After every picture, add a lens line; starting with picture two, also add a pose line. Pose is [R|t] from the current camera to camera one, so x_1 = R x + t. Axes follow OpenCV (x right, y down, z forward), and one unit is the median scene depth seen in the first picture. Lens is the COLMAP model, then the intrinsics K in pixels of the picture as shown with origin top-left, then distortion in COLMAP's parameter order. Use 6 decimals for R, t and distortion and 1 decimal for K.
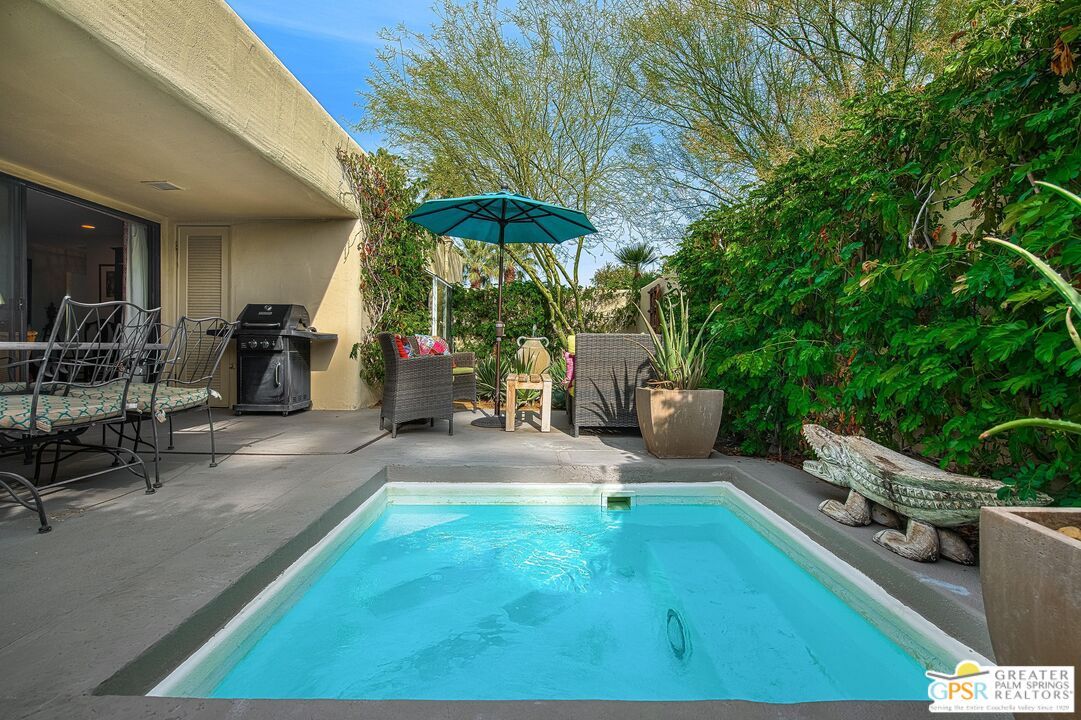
lens RADIAL K [[514.4, 0, 533.2], [0, 514.4, 357.2], [0, 0, 1]] dist [-0.016483, -0.000591]
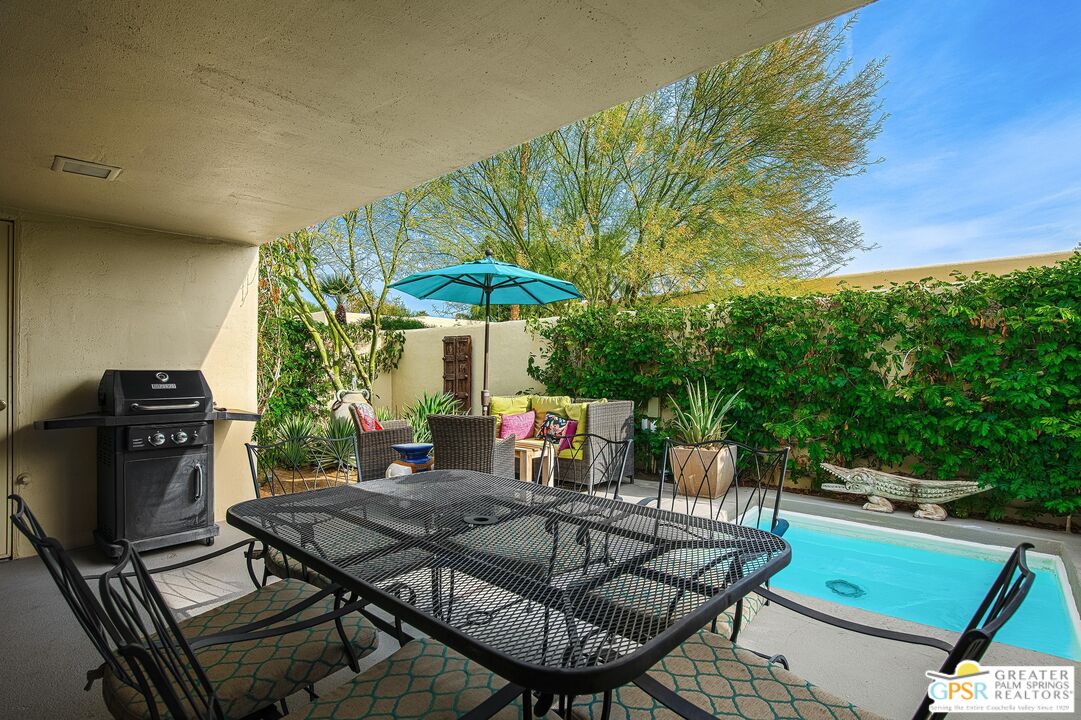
lens RADIAL K [[561.8, 0, 528.8], [0, 561.8, 366.1], [0, 0, 1]] dist [-0.001610, -0.000736]
pose [[0.661277, -0.008505, 0.750094, -0.738555], [0.016757, 0.999854, -0.003436, -0.100797], [-0.749955, 0.014842, 0.661322, 0.217897]]
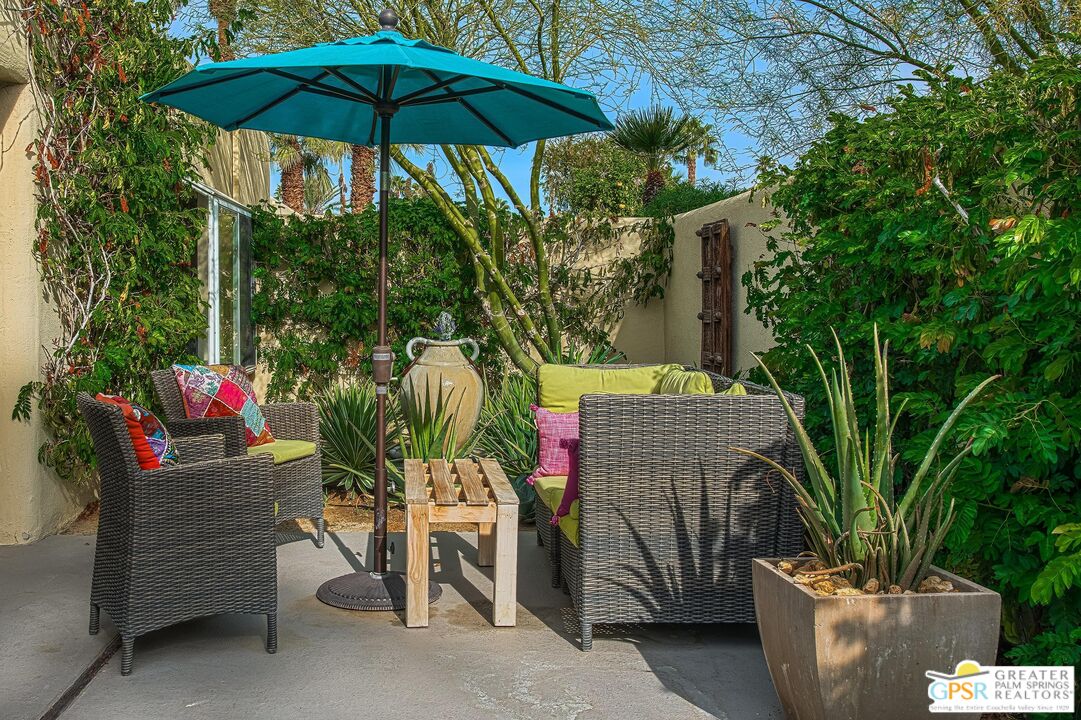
lens RADIAL K [[1051.5, 0, 482.6], [0, 1051.5, 322.5], [0, 0, 1]] dist [0.001199, 0.000000]
pose [[0.997569, -0.016823, 0.067620, -0.038160], [0.016040, 0.999798, 0.012095, -0.090845], [-0.067810, -0.010981, 0.997638, 0.141056]]
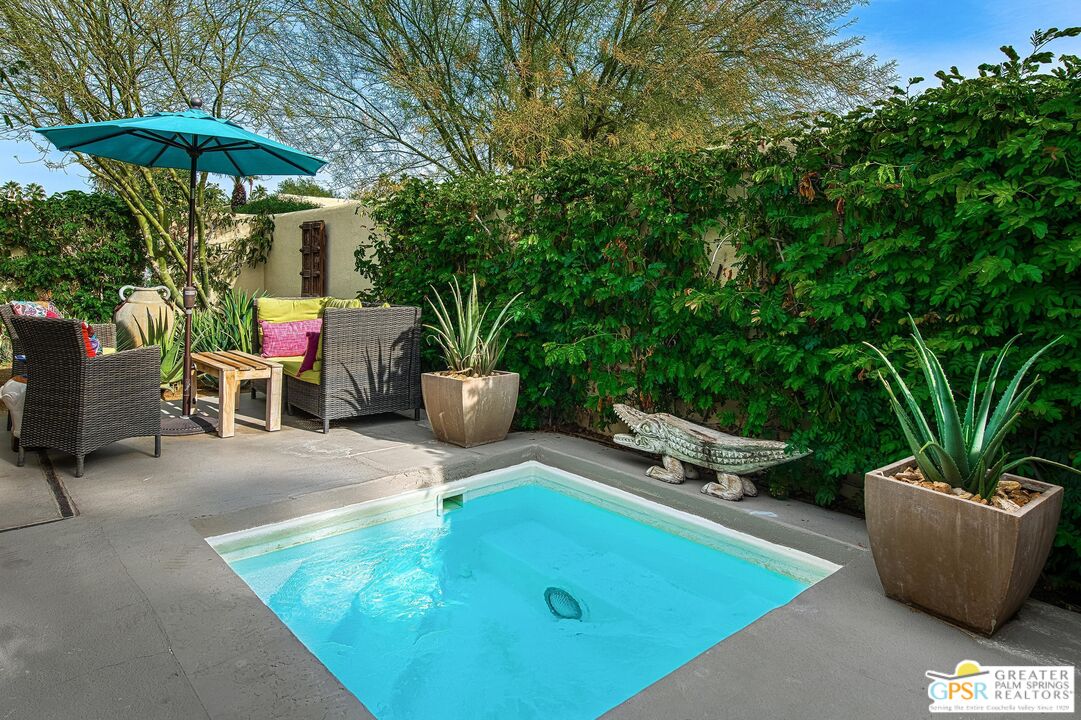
lens RADIAL K [[690.6, 0, 503.8], [0, 690.6, 278.9], [0, 0, 1]] dist [-0.009684, -0.000018]
pose [[0.765609, -0.013214, 0.643170, -0.325664], [0.004230, 0.999871, 0.015507, -0.088000], [-0.643292, -0.009151, 0.765566, -0.033291]]
